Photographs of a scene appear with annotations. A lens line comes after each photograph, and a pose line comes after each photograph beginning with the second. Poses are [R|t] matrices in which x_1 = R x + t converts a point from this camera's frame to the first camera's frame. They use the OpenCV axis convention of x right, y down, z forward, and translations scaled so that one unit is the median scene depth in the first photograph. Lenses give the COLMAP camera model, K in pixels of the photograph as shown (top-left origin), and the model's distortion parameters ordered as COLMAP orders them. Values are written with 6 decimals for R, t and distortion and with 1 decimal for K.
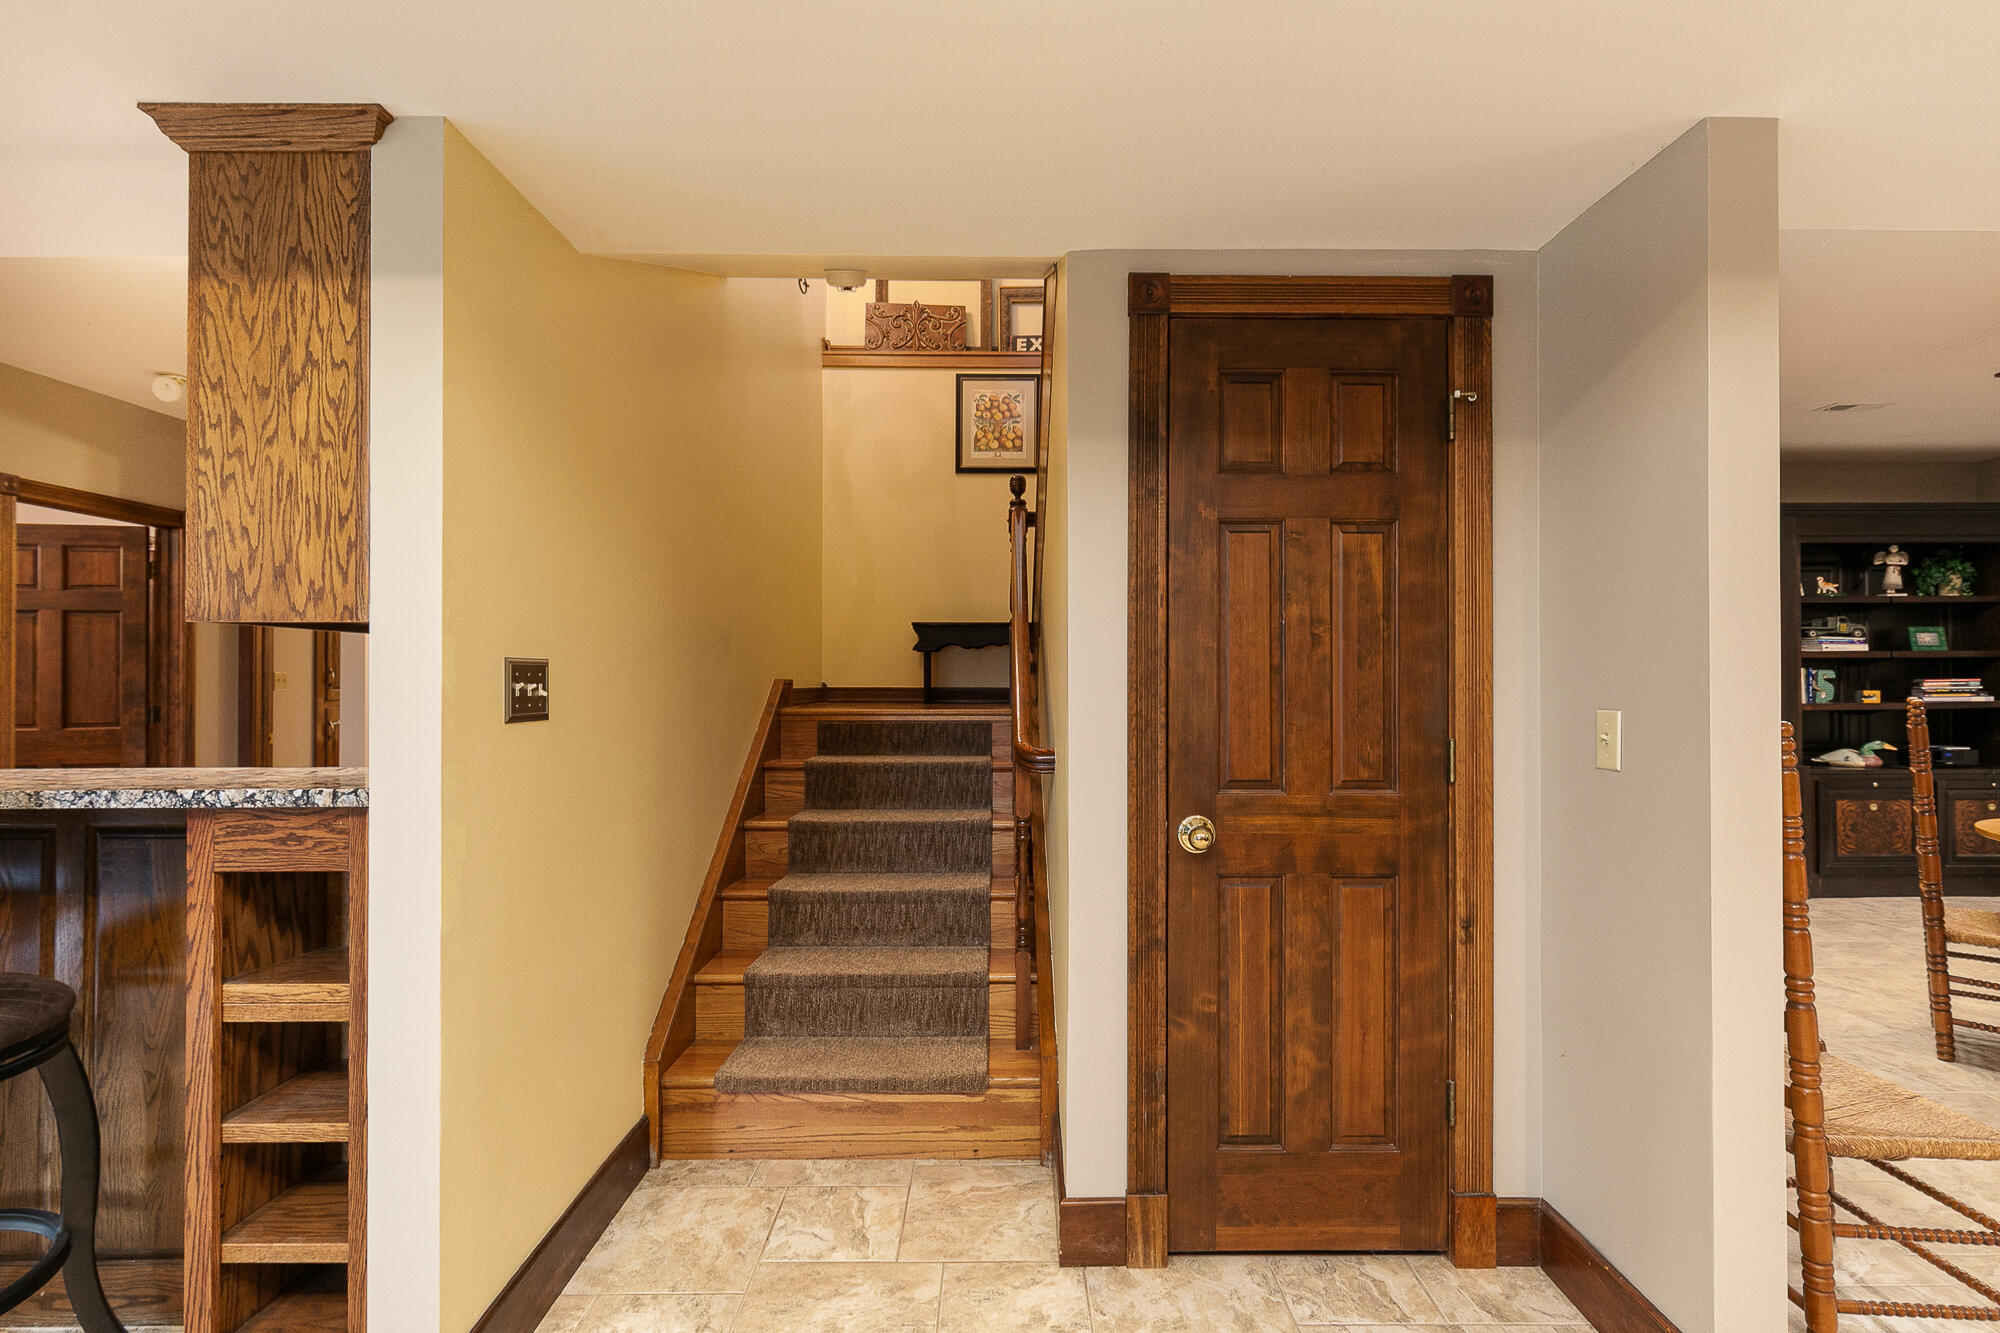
lens RADIAL K [[947.6, 0, 1006.5], [0, 947.6, 667.0], [0, 0, 1]] dist [-0.002118, 0.000168]
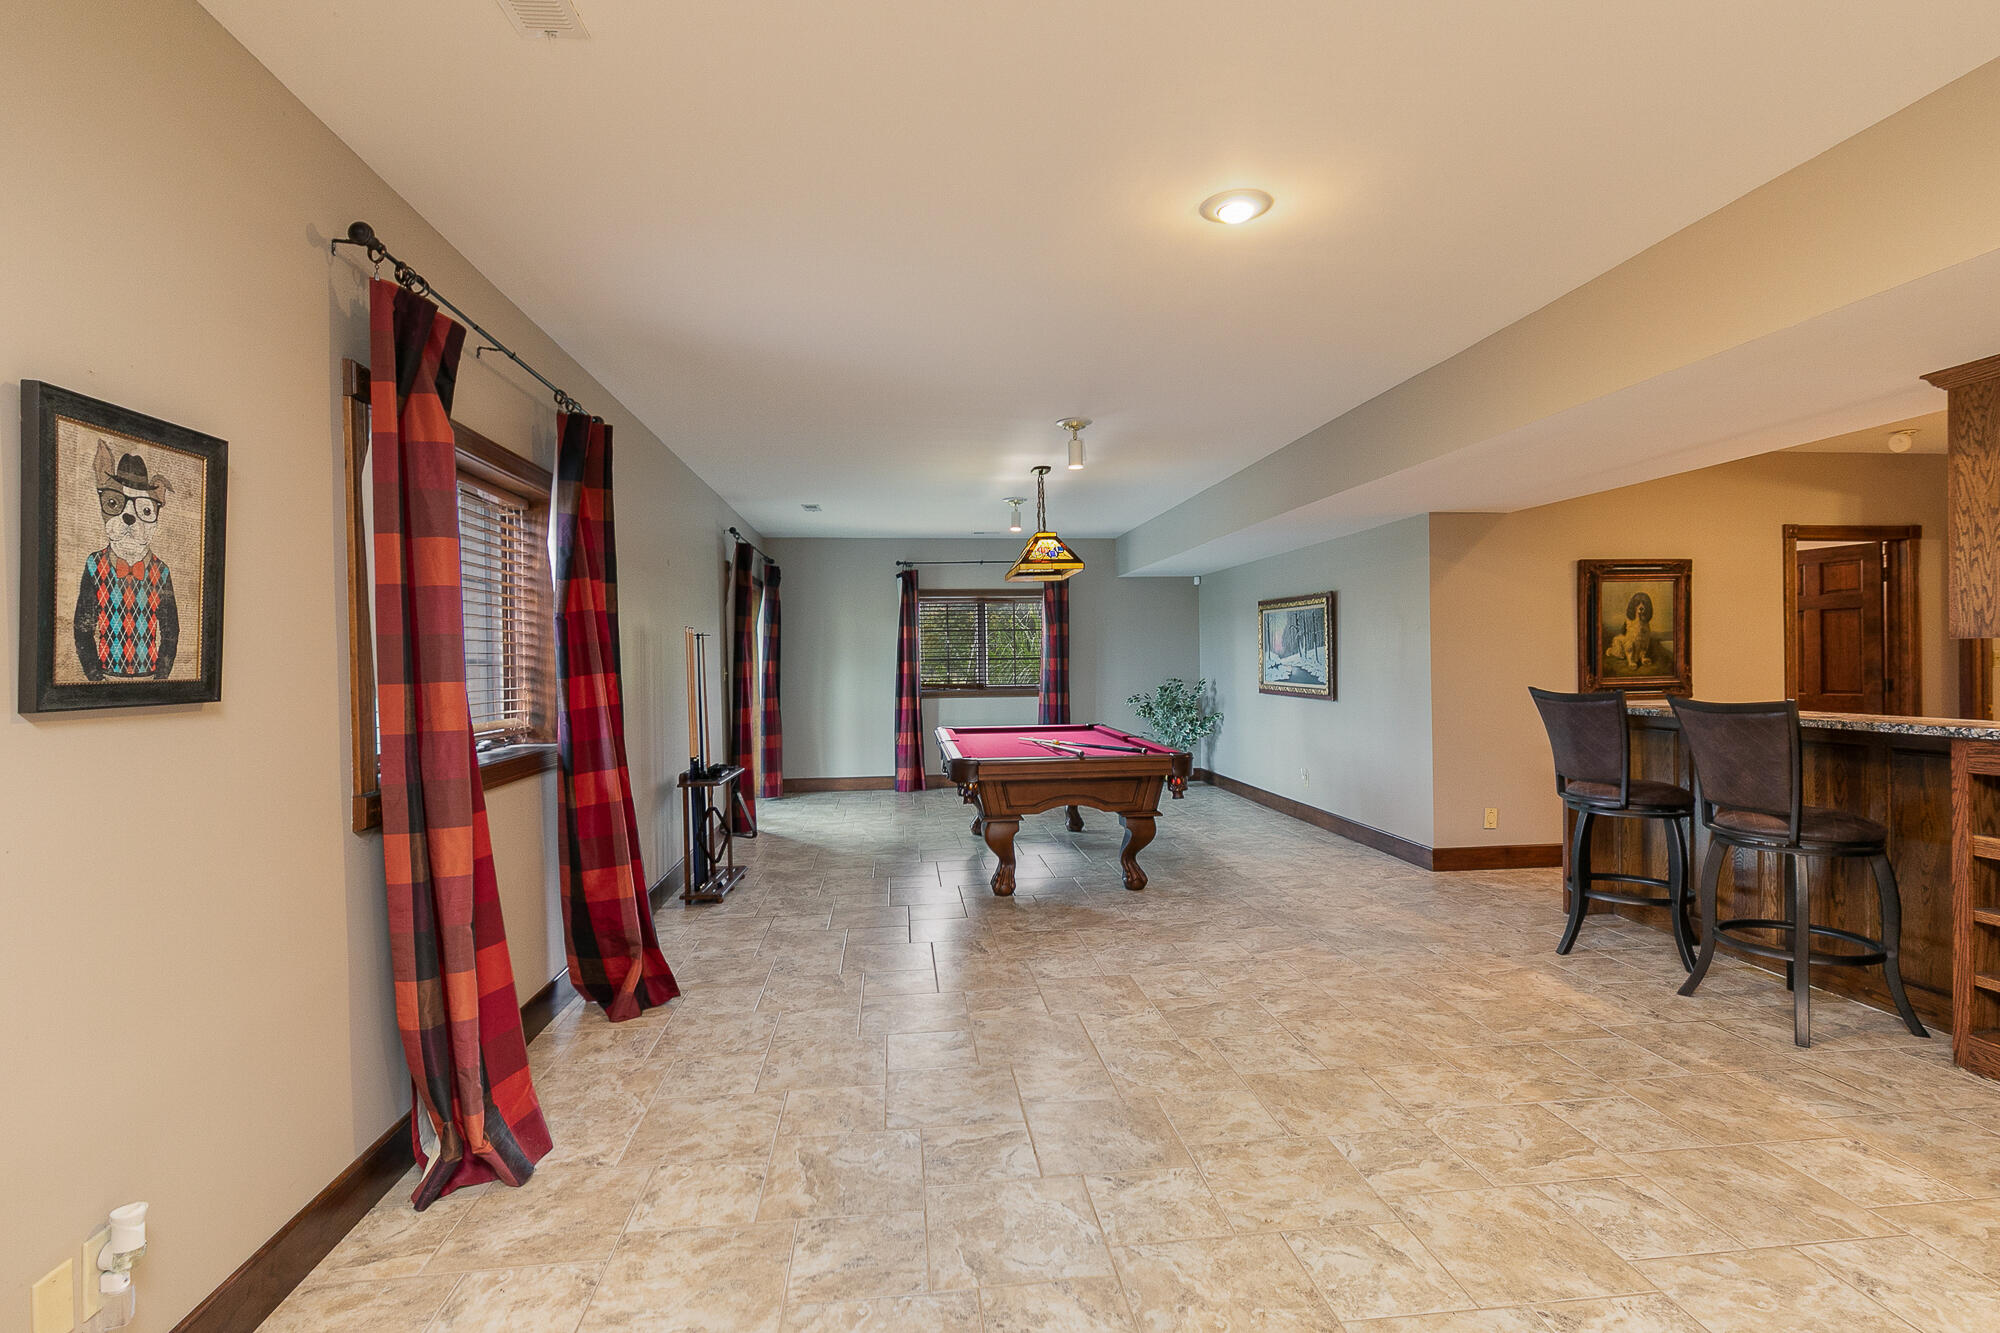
lens RADIAL K [[947.6, 0, 1006.5], [0, 947.6, 667.0], [0, 0, 1]] dist [-0.002118, 0.000168]
pose [[0.109982, 0.007423, -0.993906, 0.802281], [0.024168, 0.999656, 0.010140, -0.055487], [0.993640, -0.025136, 0.109765, -1.078507]]
